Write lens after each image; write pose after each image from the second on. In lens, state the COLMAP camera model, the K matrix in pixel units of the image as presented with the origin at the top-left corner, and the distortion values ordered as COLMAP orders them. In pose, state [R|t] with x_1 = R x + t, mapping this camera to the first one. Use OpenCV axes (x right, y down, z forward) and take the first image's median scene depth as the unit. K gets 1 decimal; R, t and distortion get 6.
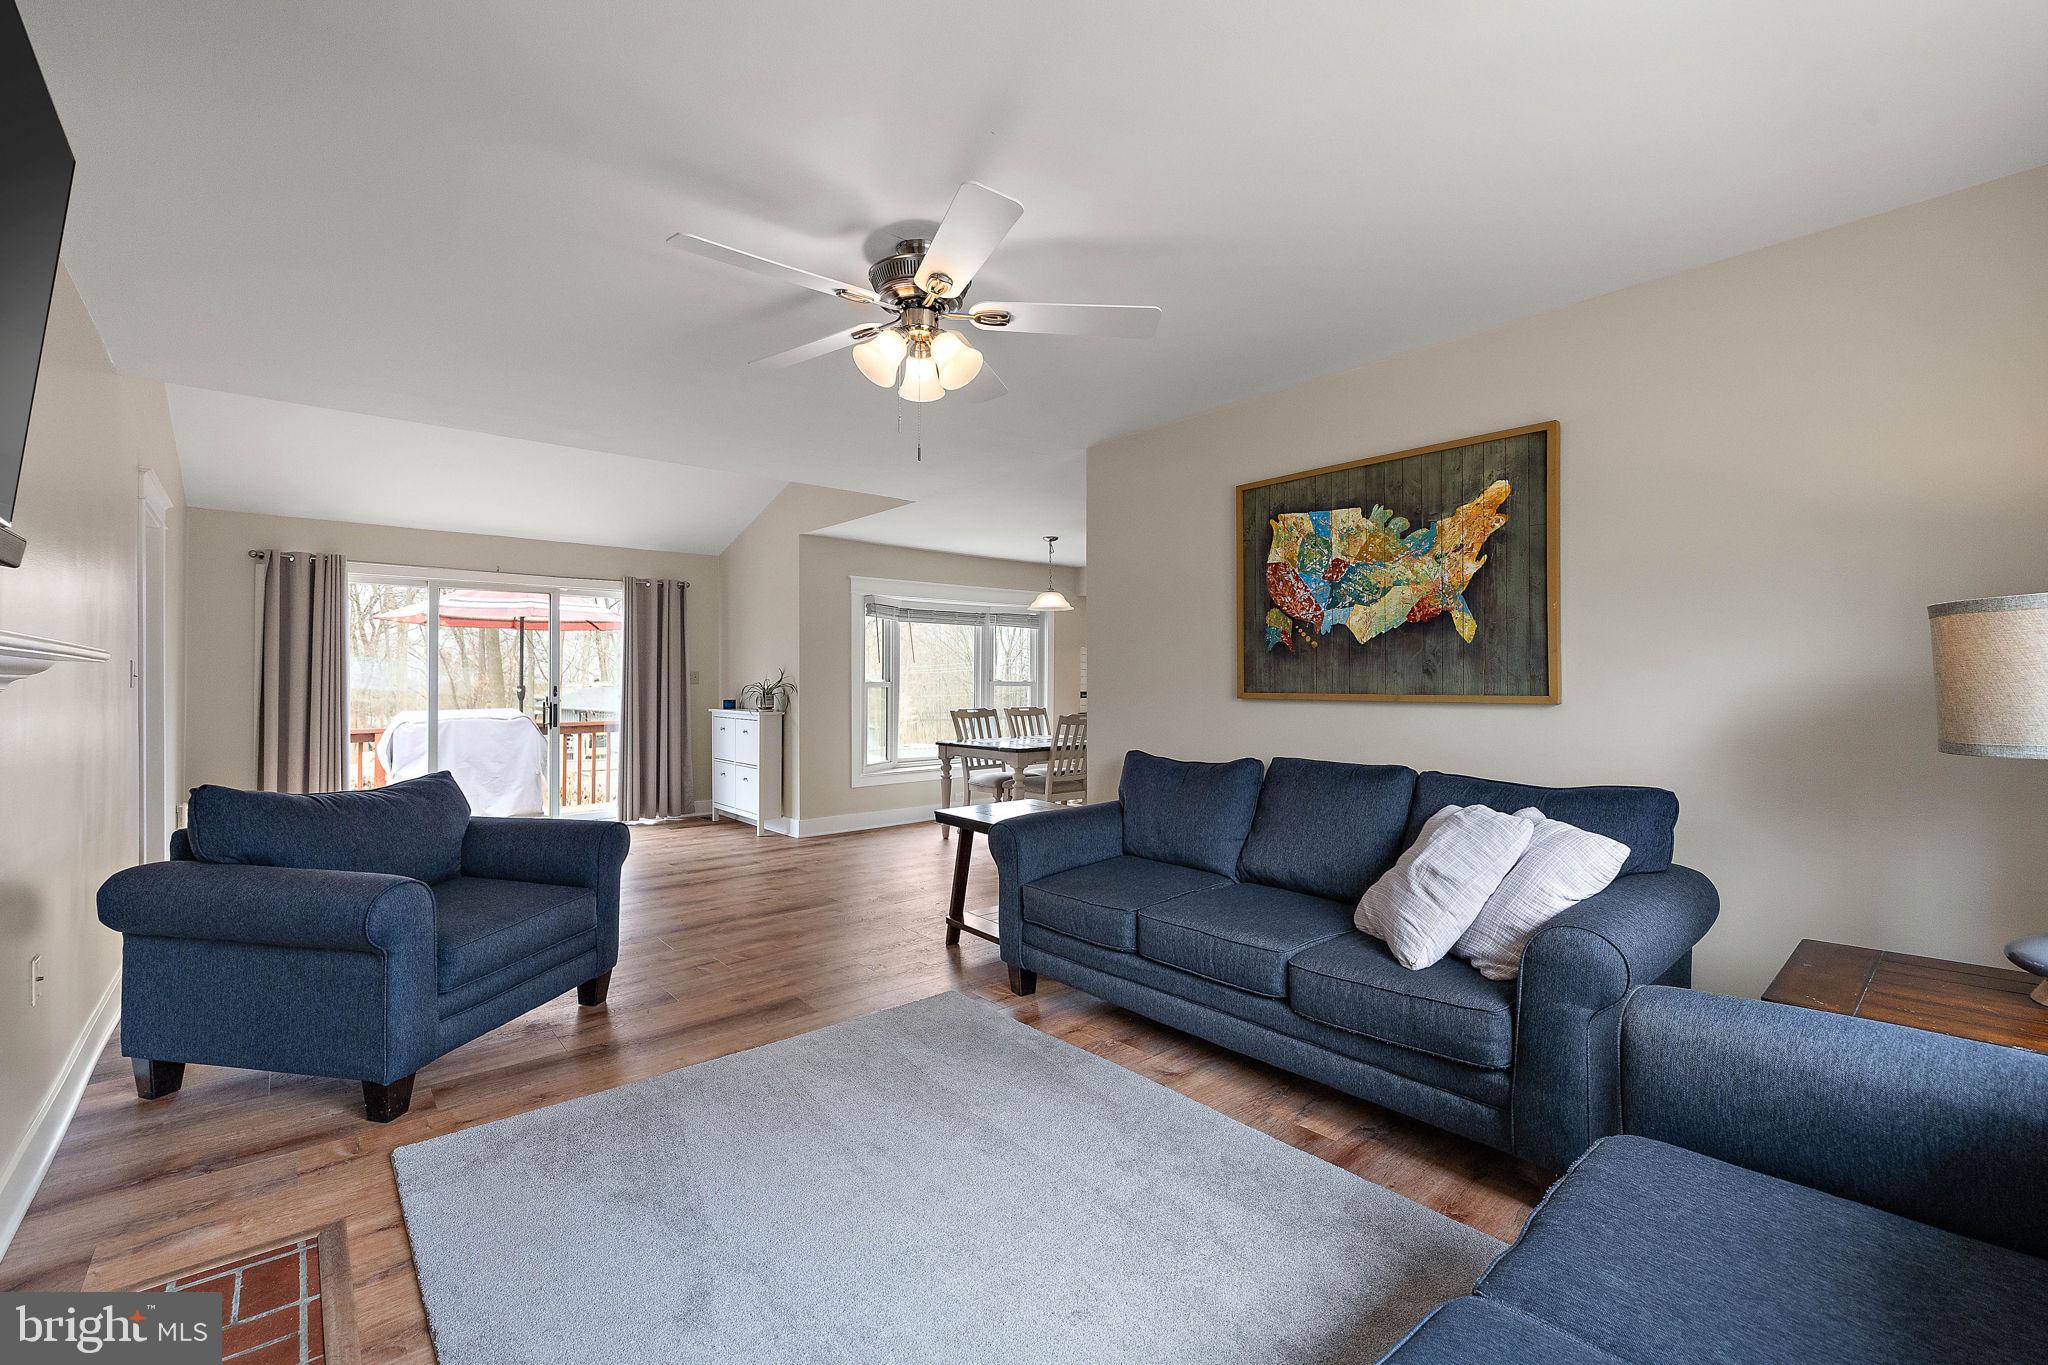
lens RADIAL K [[864.1, 0, 1013.5], [0, 864.1, 691.1], [0, 0, 1]] dist [-0.000142, -0.000098]
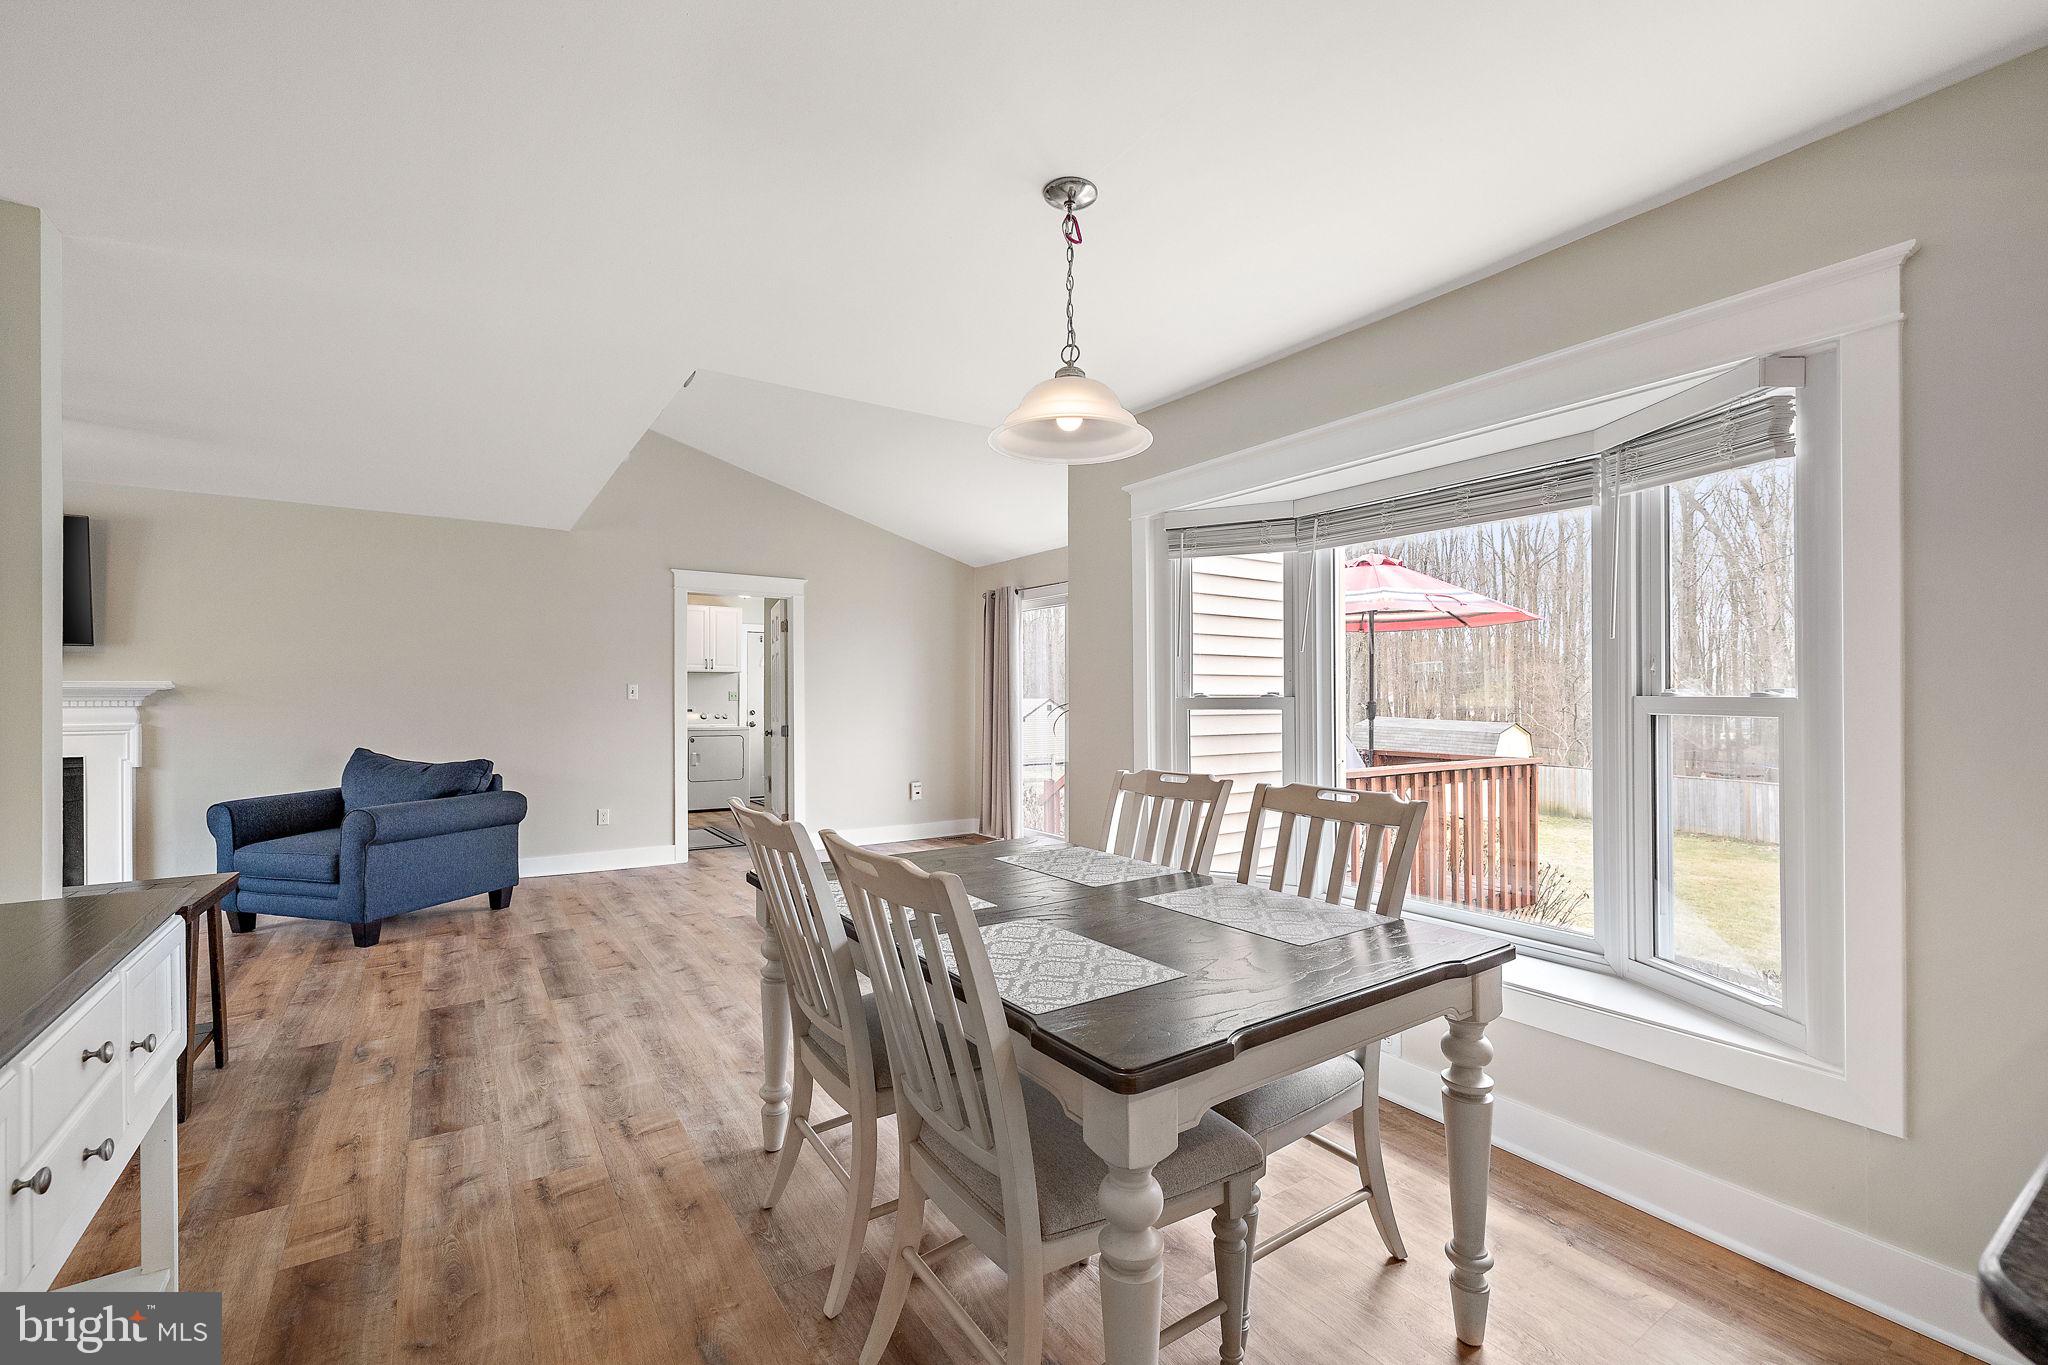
lens RADIAL K [[864.1, 0, 1013.5], [0, 864.1, 691.1], [0, 0, 1]] dist [-0.000142, -0.000098]
pose [[-0.122986, -0.001179, -0.992408, 0.666907], [-0.004340, 0.999990, -0.000650, -0.027952], [0.992399, 0.004227, -0.122990, 2.048473]]
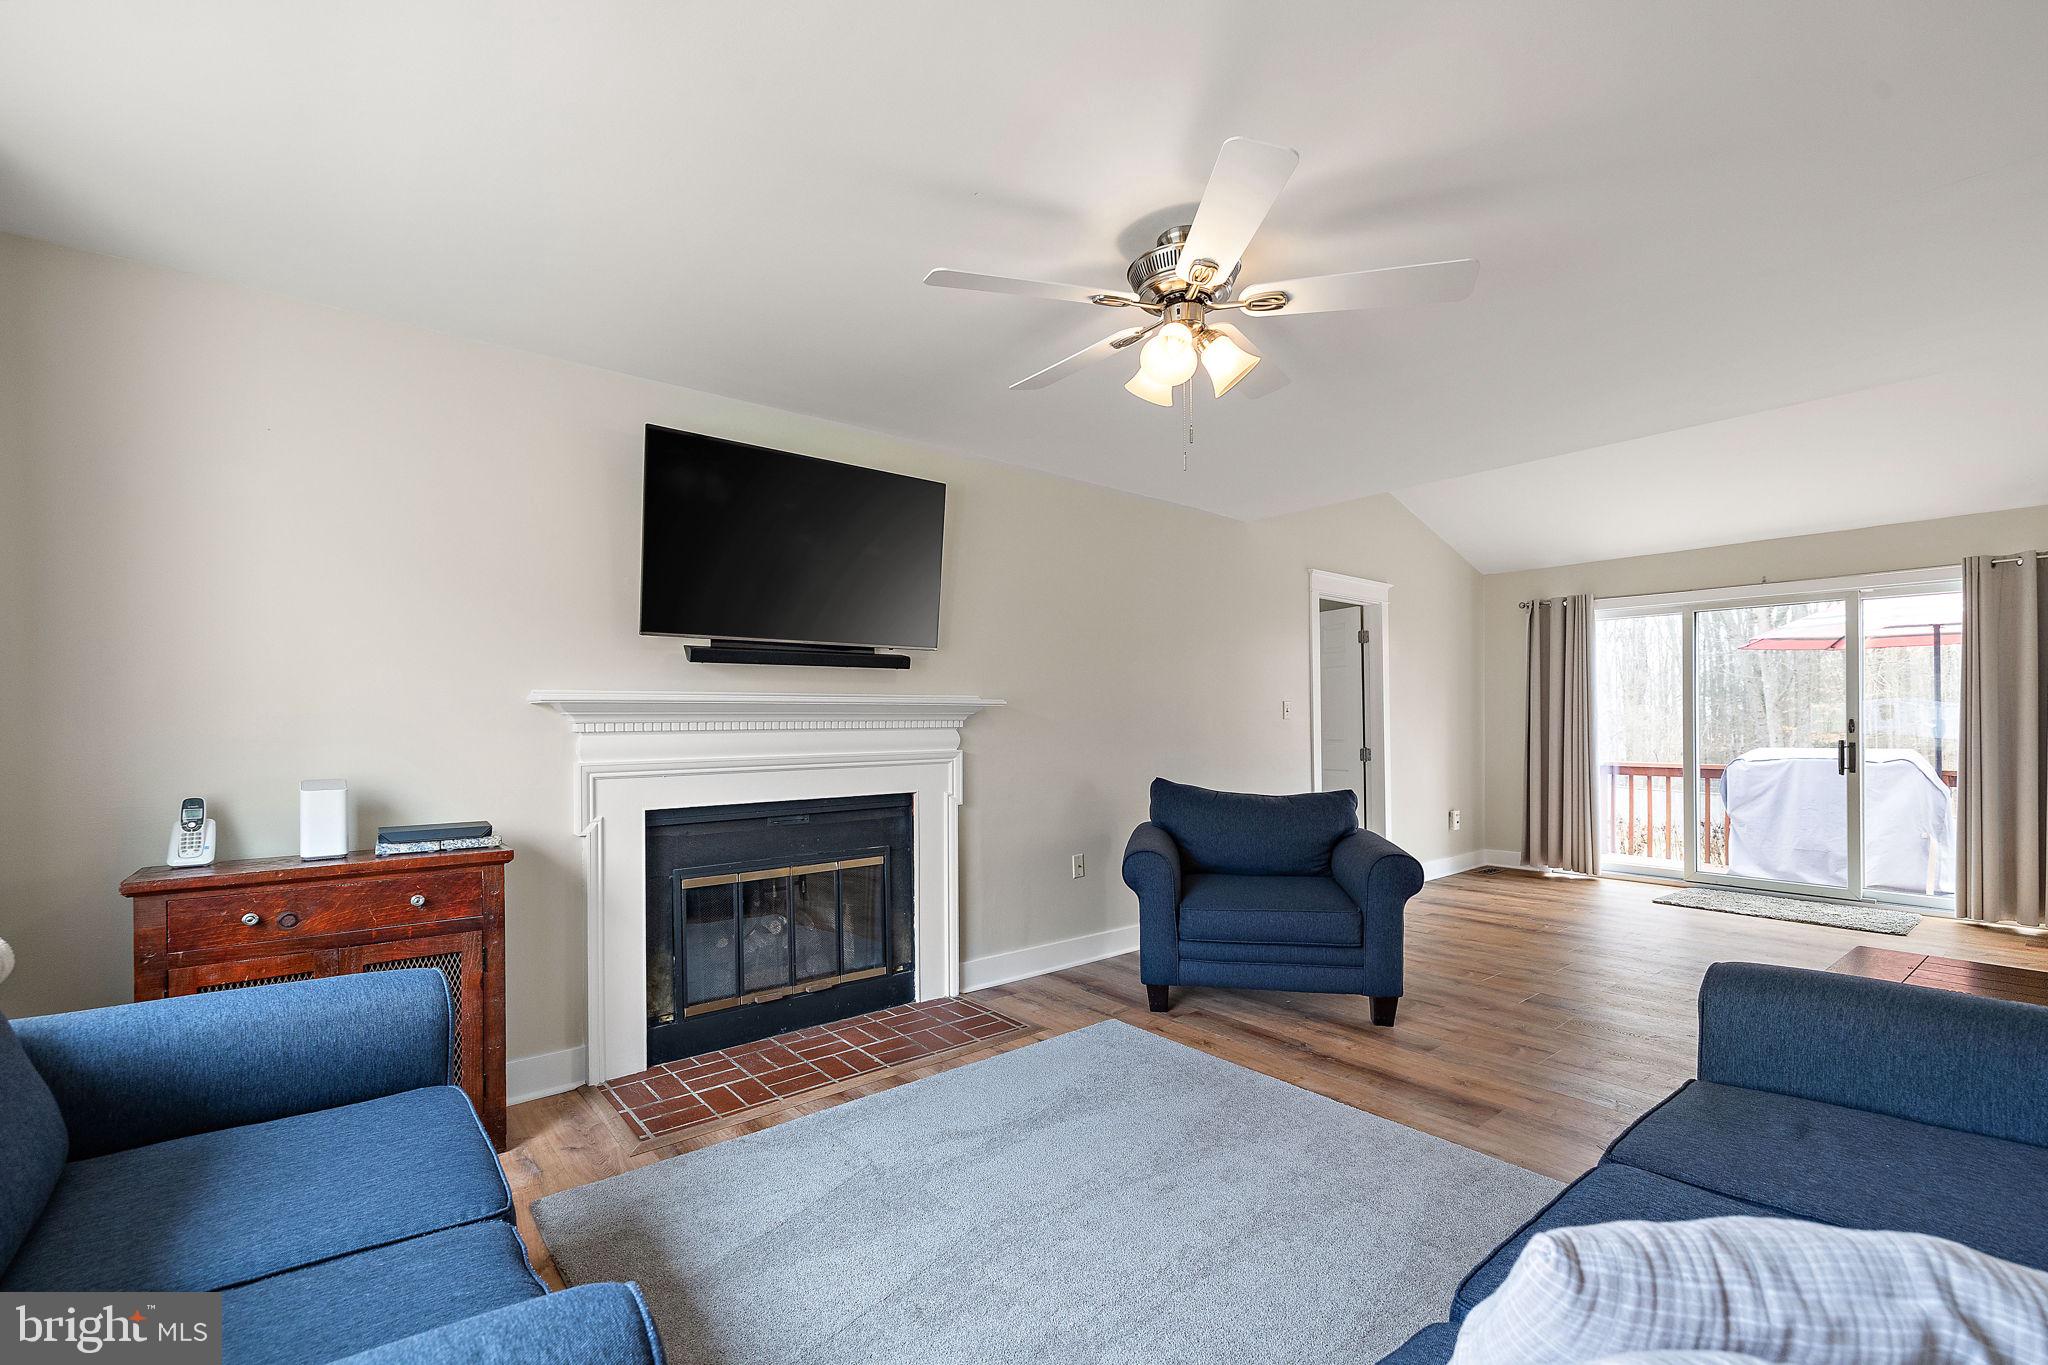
lens RADIAL K [[896.8, 0, 1016.6], [0, 896.8, 711.0], [0, 0, 1]] dist [0.000563, 0.000037]
pose [[-0.019875, -0.000505, -0.999802, 0.594321], [-0.002302, 0.999997, -0.000459, -0.018974], [0.999800, 0.002293, -0.019876, 0.550583]]
